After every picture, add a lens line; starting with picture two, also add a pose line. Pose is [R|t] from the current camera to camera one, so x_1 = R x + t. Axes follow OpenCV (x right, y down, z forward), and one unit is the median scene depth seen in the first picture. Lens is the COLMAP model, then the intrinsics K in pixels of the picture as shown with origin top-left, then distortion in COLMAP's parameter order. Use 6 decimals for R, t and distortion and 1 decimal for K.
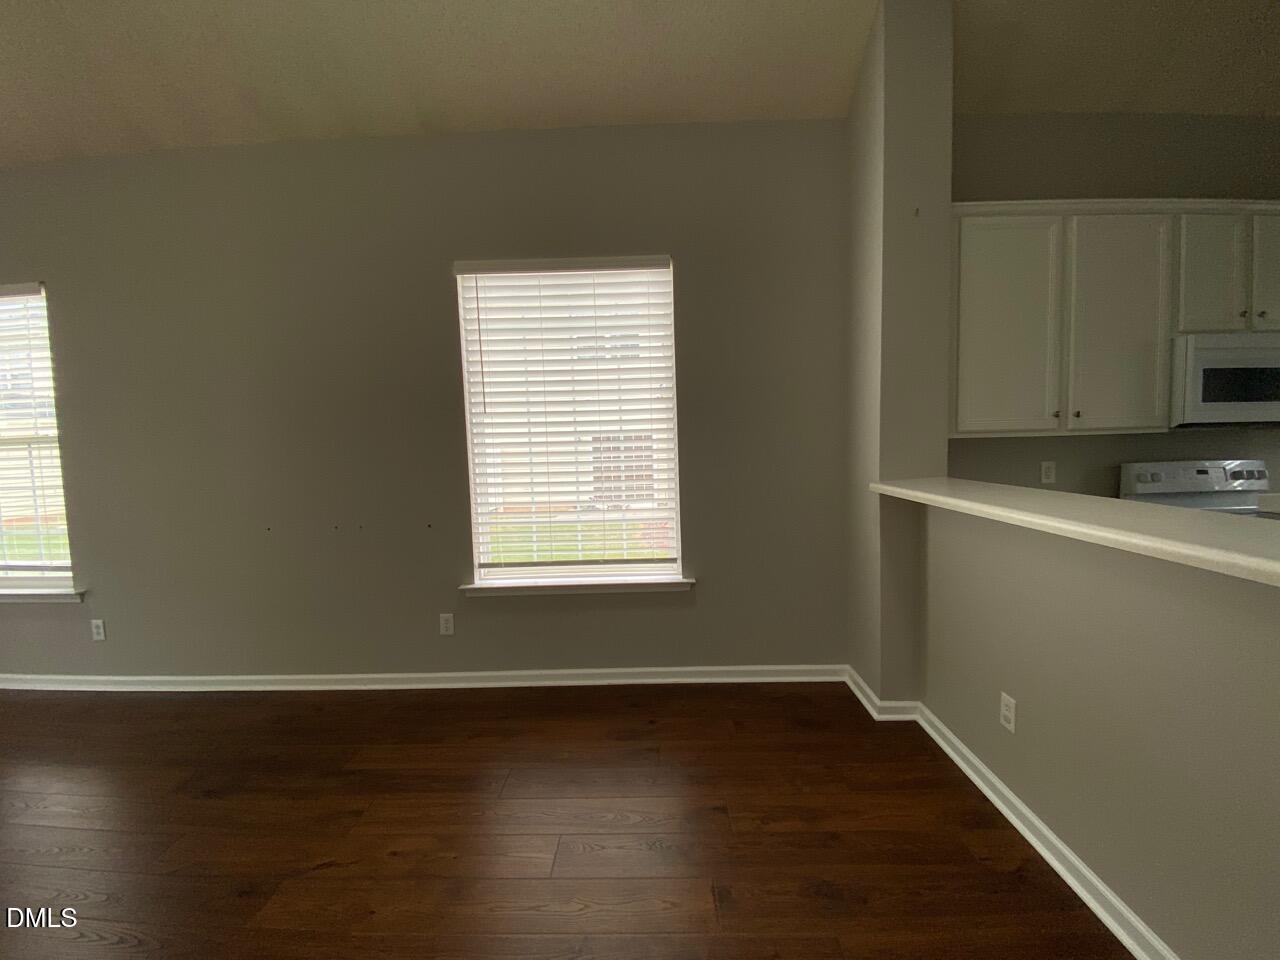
lens RADIAL K [[515.9, 0, 640.0], [0, 515.9, 480.0], [0, 0, 1]] dist [0.021816, -0.018313]
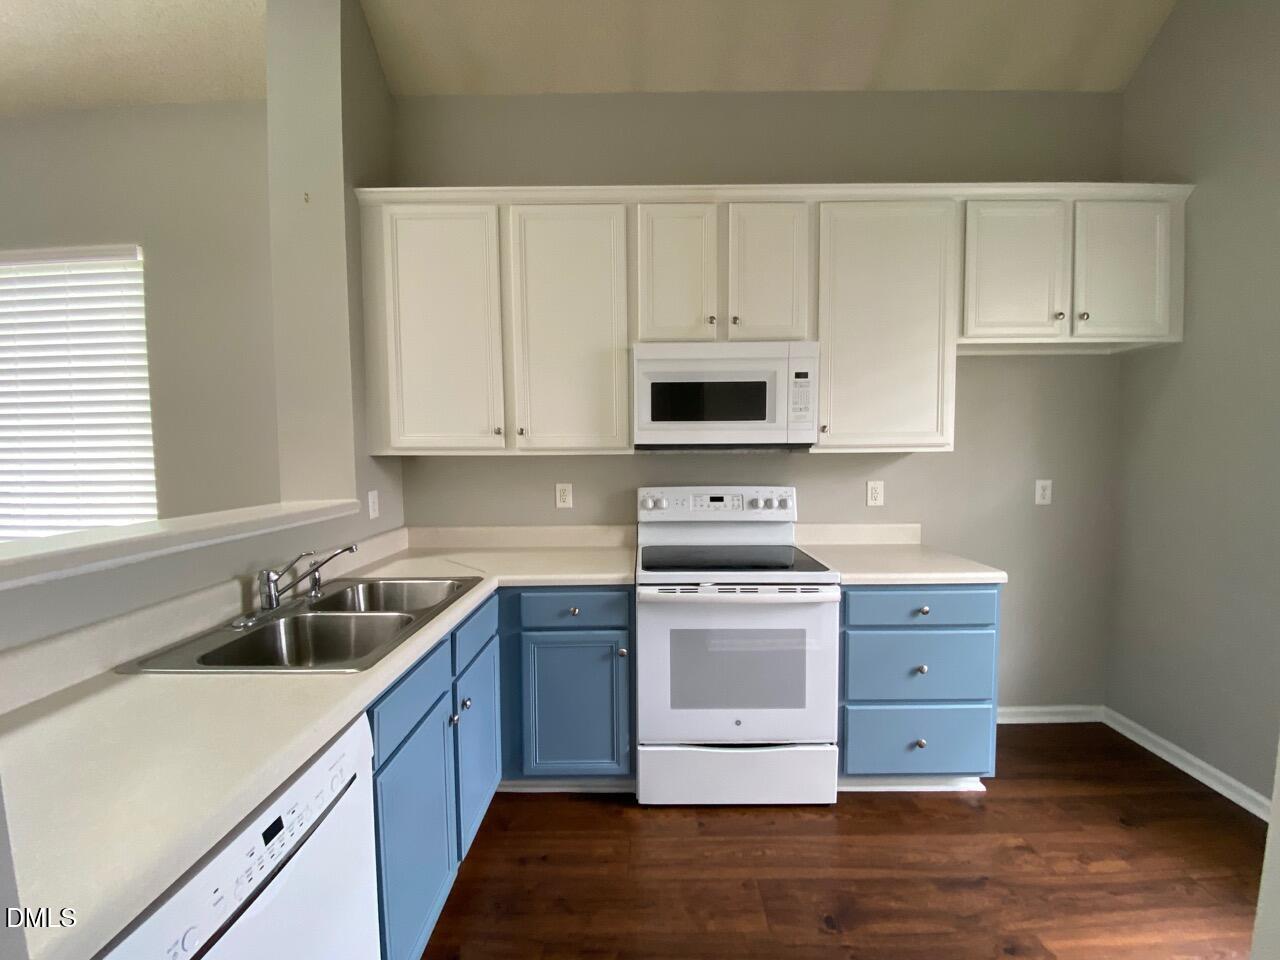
lens RADIAL K [[515.9, 0, 640.0], [0, 515.9, 480.0], [0, 0, 1]] dist [0.021816, -0.018313]
pose [[0.999763, 0.021788, 0.000322, 0.957127], [-0.021783, 0.999710, -0.010253, -0.036659], [-0.000545, 0.010244, 0.999947, 0.111192]]
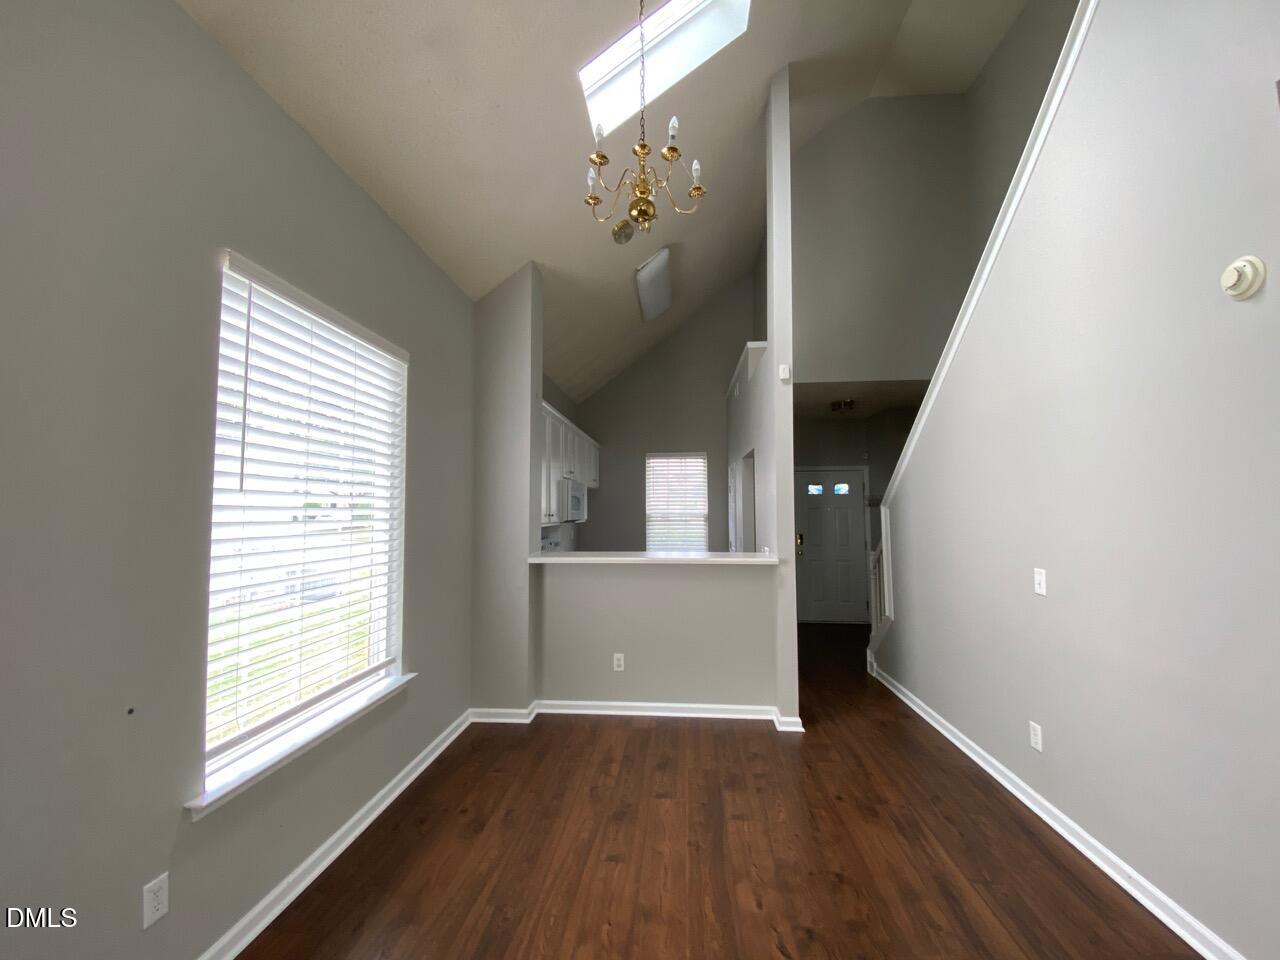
lens RADIAL K [[515.9, 0, 640.0], [0, 515.9, 480.0], [0, 0, 1]] dist [0.021816, -0.018313]
pose [[0.066881, 0.089356, 0.993752, -0.944554], [0.082240, 0.992099, -0.094743, -0.044254], [-0.994366, 0.088063, 0.059004, 0.506453]]
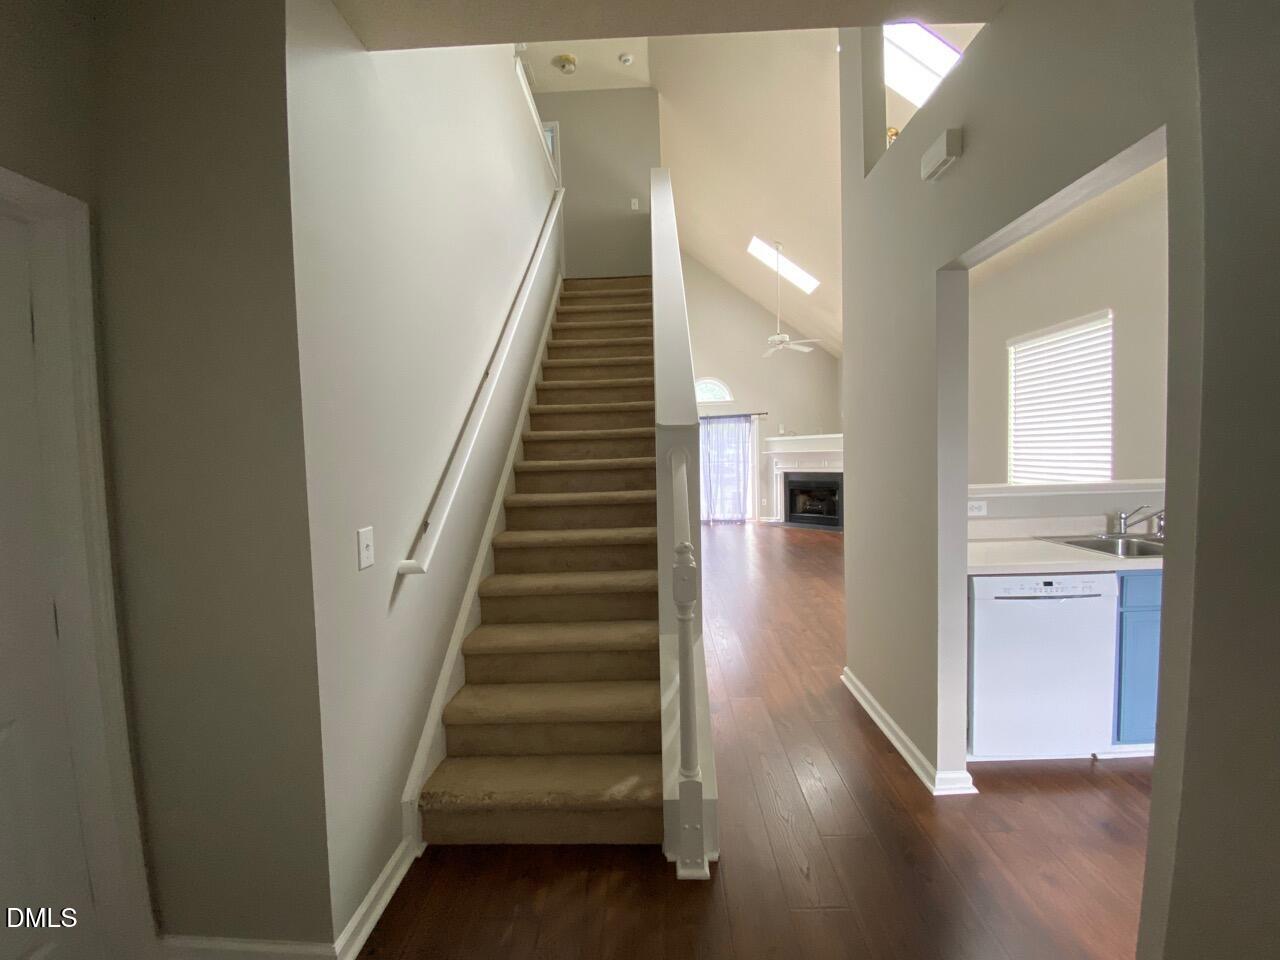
lens RADIAL K [[510.3, 0, 639.9], [0, 510.3, 475.6], [0, 0, 1]] dist [0.000433, 0.000029]
pose [[-0.040029, 0.073367, -0.996501, 1.537299], [-0.037142, 0.996502, 0.074859, -0.042646], [0.998508, 0.040008, -0.037164, -0.192619]]
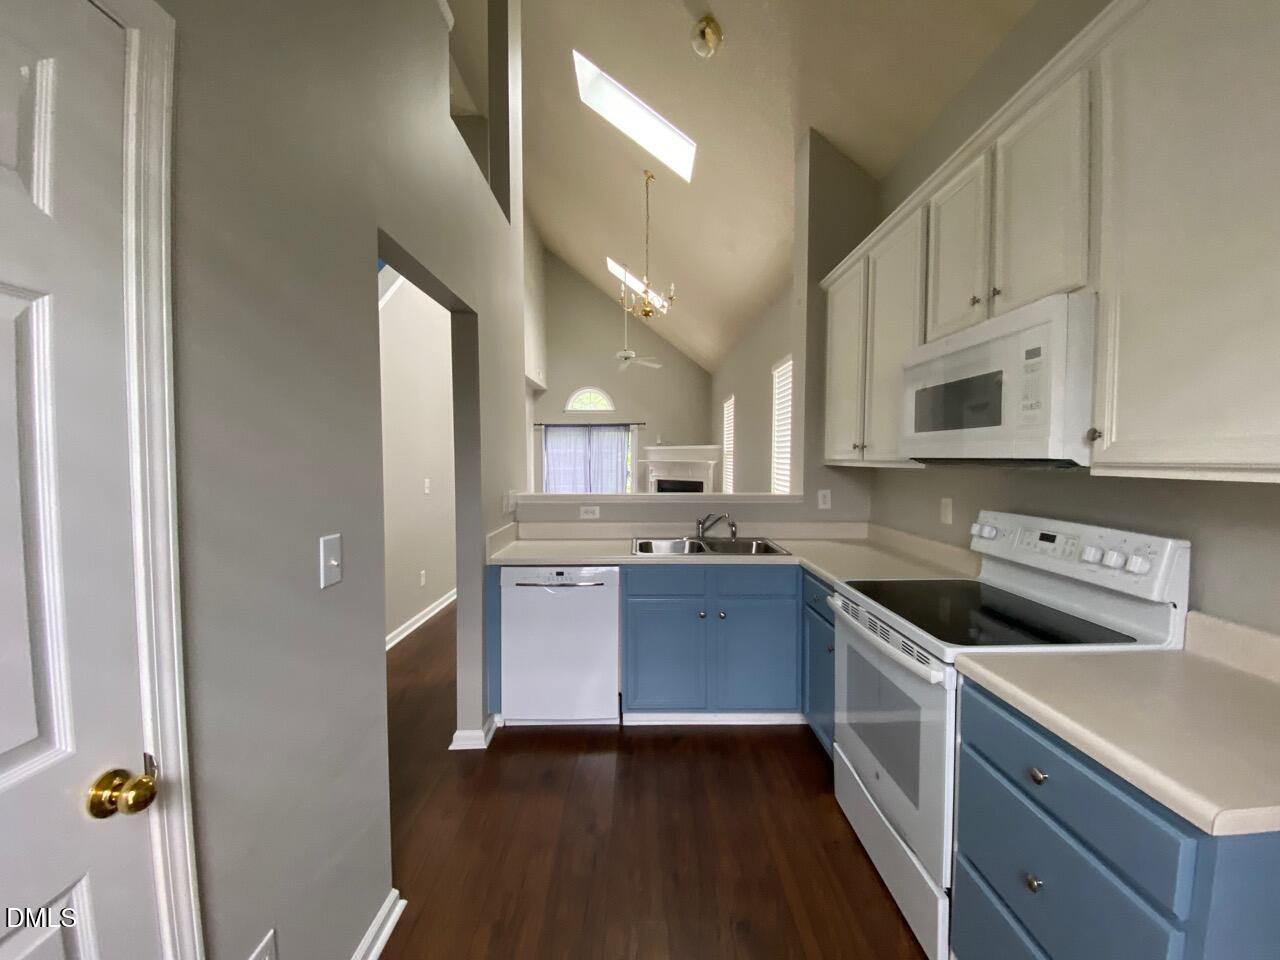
lens RADIAL K [[499.0, 0, 640.0], [0, 499.0, 480.0], [0, 0, 1]] dist [0.018723, 0.000007]
pose [[0.037611, 0.072696, -0.996645, 1.655554], [-0.075132, 0.994733, 0.069722, -0.088813], [0.996464, 0.072257, 0.042875, 0.481463]]
